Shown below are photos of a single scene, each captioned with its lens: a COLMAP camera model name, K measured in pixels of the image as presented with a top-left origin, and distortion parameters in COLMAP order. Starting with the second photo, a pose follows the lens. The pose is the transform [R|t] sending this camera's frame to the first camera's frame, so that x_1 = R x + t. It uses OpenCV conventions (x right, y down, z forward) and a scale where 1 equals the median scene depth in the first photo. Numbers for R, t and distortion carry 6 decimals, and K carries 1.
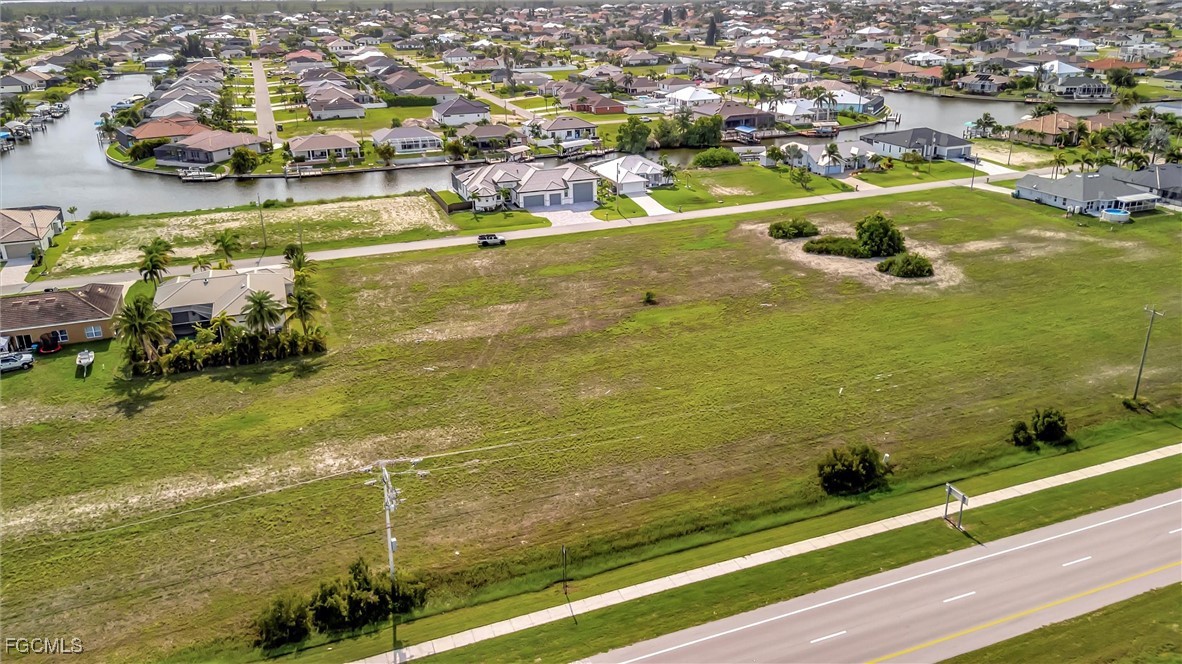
lens RADIAL K [[854.1, 0, 595.2], [0, 854.1, 333.8], [0, 0, 1]] dist [0.073783, -0.082530]
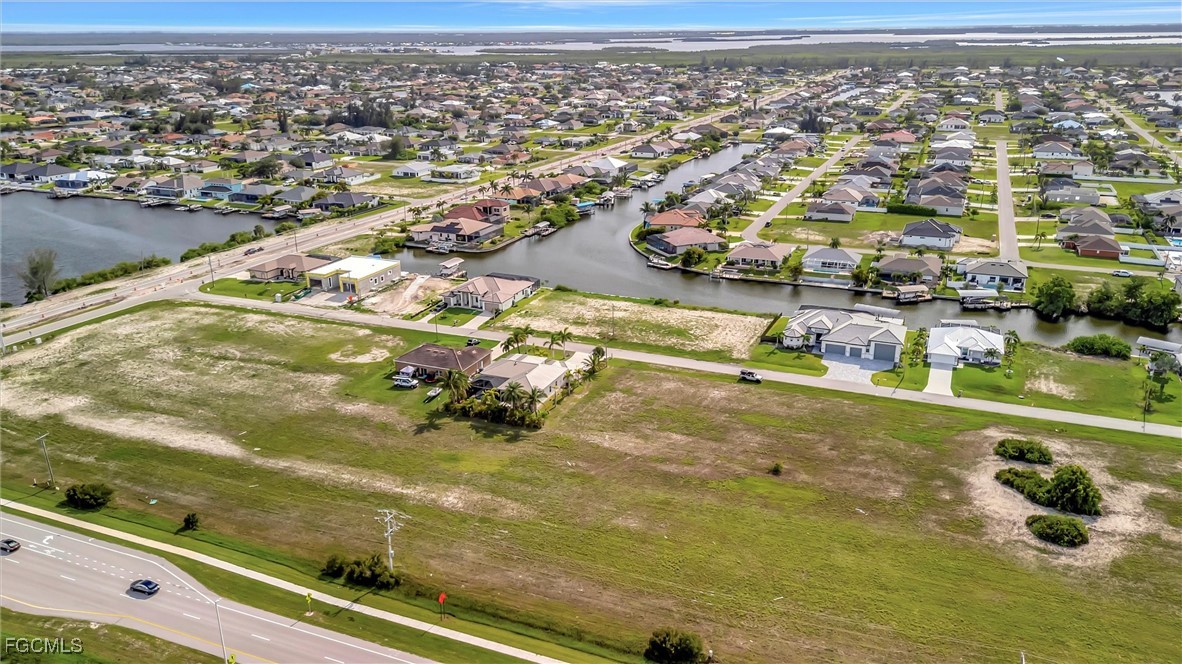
lens RADIAL K [[860.0, 0, 590.0], [0, 860.0, 333.1], [0, 0, 1]] dist [0.082510, -0.097660]
pose [[0.722872, 0.237382, -0.648926, 0.534334], [-0.263247, 0.962923, 0.058999, -0.197000], [0.638871, 0.128179, 0.758560, -0.090846]]
